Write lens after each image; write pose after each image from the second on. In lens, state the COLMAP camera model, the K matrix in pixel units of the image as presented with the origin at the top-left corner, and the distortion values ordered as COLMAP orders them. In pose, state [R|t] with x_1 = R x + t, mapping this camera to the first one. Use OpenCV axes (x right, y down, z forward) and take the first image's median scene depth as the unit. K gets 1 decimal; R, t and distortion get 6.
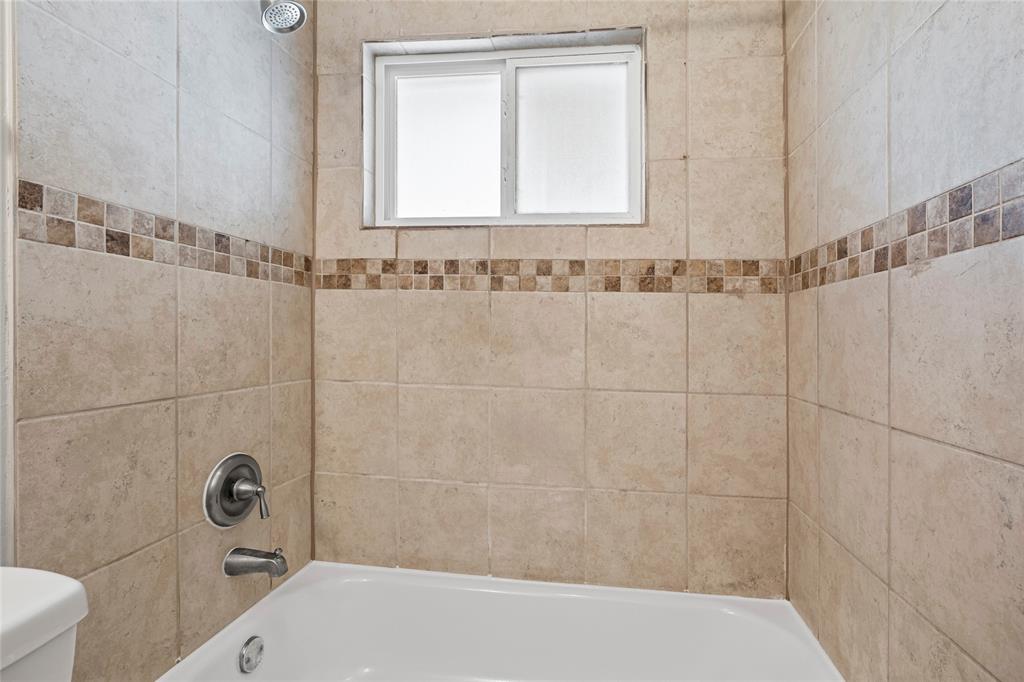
lens RADIAL K [[462.7, 0, 512.8], [0, 462.7, 340.5], [0, 0, 1]] dist [0.000113, -0.000168]
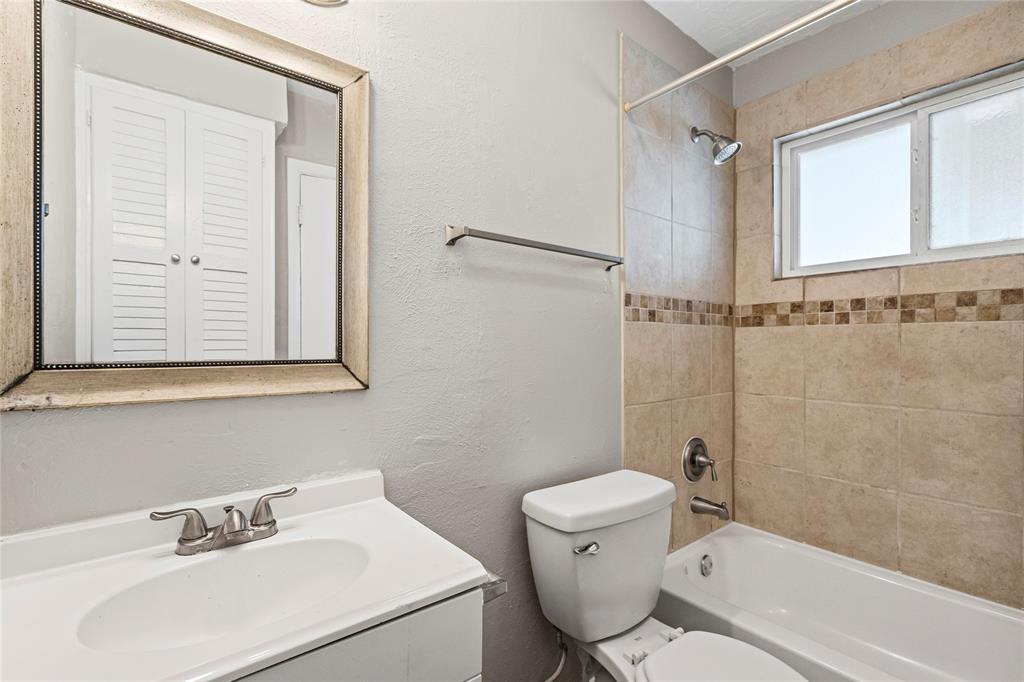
lens RADIAL K [[462.7, 0, 501.9], [0, 462.7, 351.9], [0, 0, 1]] dist [0.000113, -0.000168]
pose [[0.767741, -0.000198, -0.640760, -0.072589], [0.004921, 0.999972, 0.005586, -0.047882], [0.640741, -0.007442, 0.767721, -0.513988]]
